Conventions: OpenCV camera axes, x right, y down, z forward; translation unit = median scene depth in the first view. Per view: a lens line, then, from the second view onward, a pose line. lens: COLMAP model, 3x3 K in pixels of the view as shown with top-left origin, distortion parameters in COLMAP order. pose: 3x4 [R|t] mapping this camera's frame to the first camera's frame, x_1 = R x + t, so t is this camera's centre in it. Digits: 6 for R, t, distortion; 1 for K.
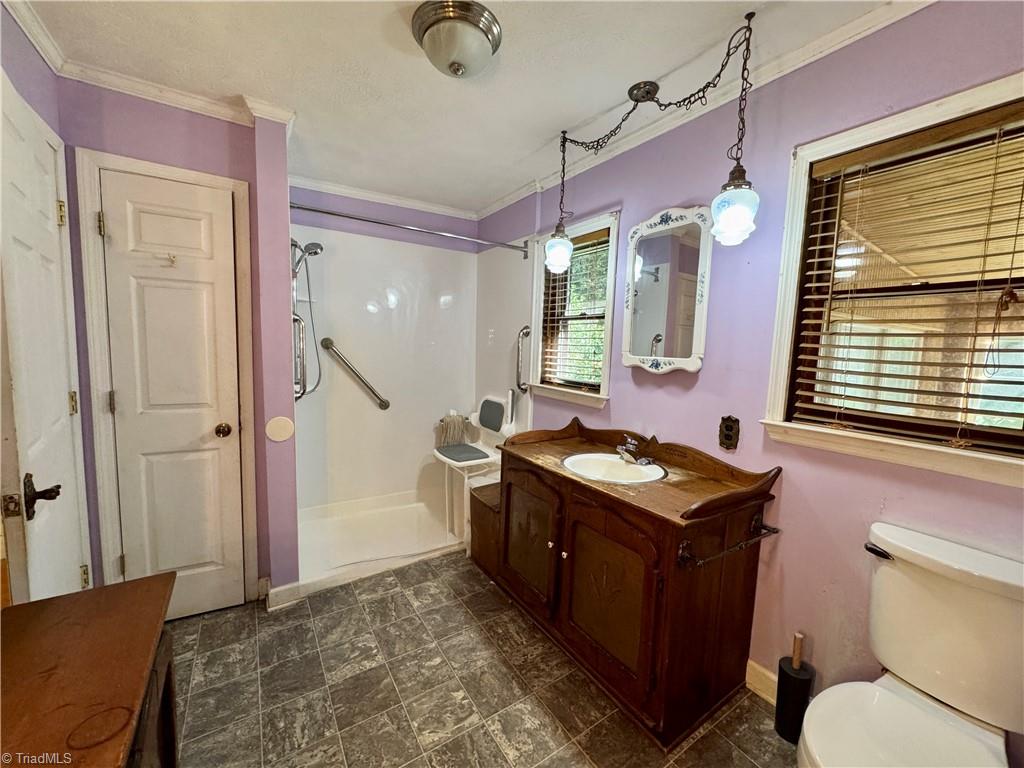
lens RADIAL K [[410.1, 0, 511.3], [0, 410.1, 382.7], [0, 0, 1]] dist [-0.003744, -0.000431]
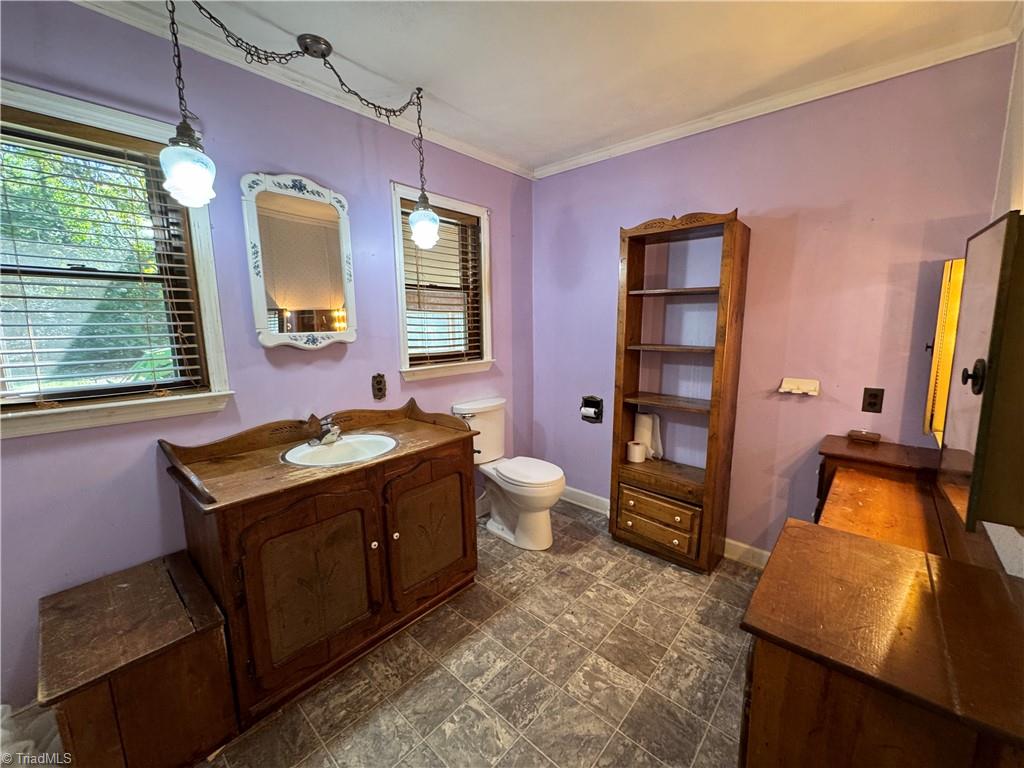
lens RADIAL K [[410.1, 0, 511.0], [0, 410.1, 384.2], [0, 0, 1]] dist [-0.003744, -0.000431]
pose [[-0.264934, -0.166968, 0.949701, -0.796714], [0.099066, 0.974970, 0.199047, -0.099974], [-0.959164, 0.146818, -0.241762, 0.897812]]
